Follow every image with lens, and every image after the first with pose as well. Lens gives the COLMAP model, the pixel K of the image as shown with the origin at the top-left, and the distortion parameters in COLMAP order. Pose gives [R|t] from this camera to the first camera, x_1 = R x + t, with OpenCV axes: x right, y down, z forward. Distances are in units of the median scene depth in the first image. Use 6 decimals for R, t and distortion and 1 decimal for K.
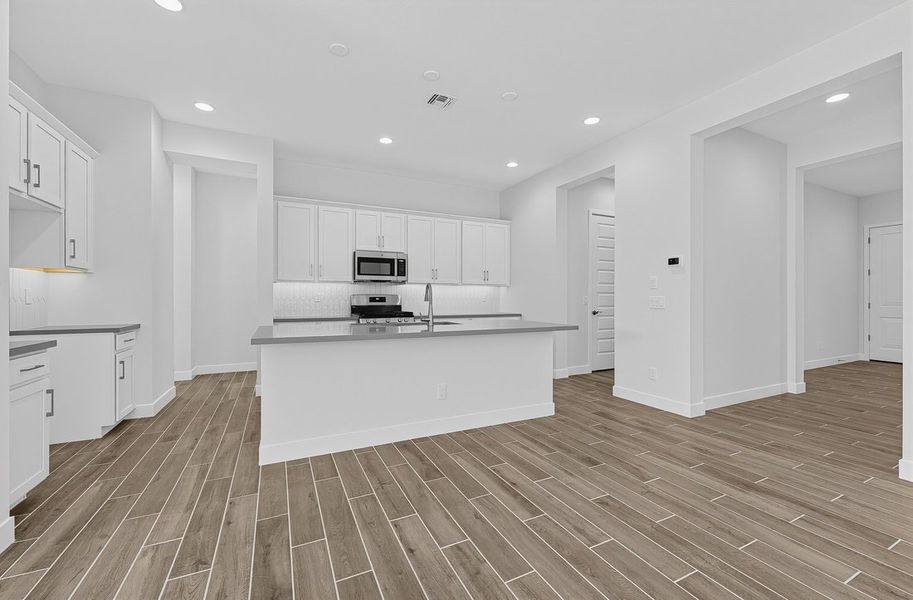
lens RADIAL K [[368.2, 0, 459.3], [0, 368.2, 297.3], [0, 0, 1]] dist [0.003116, 0.000458]
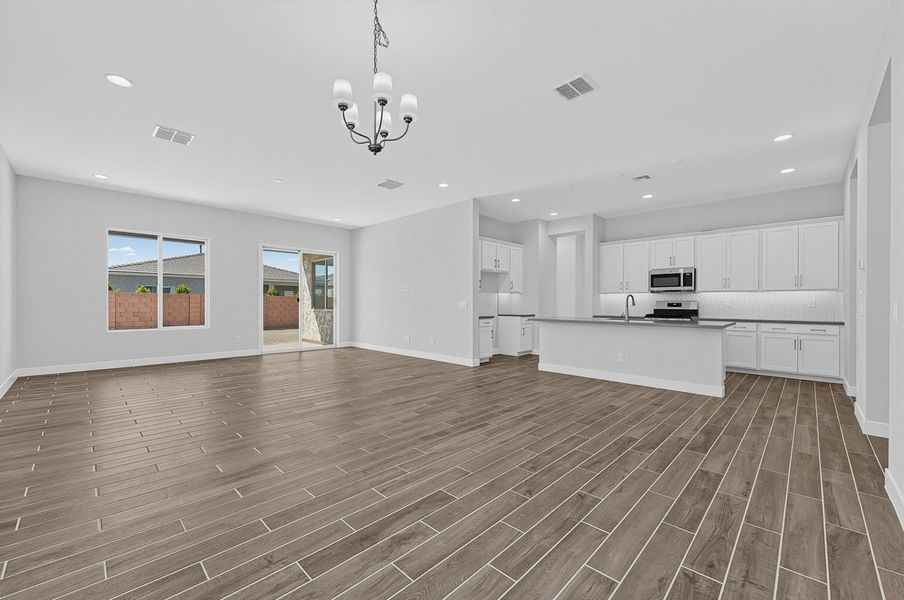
lens RADIAL K [[364.9, 0, 453.3], [0, 364.9, 304.1], [0, 0, 1]] dist [0.001869, 0.000120]
pose [[0.340220, 0.002168, -0.940344, 0.758477], [-0.000610, 0.999998, 0.002084, 0.001314], [0.940346, -0.000136, 0.340220, -0.184982]]
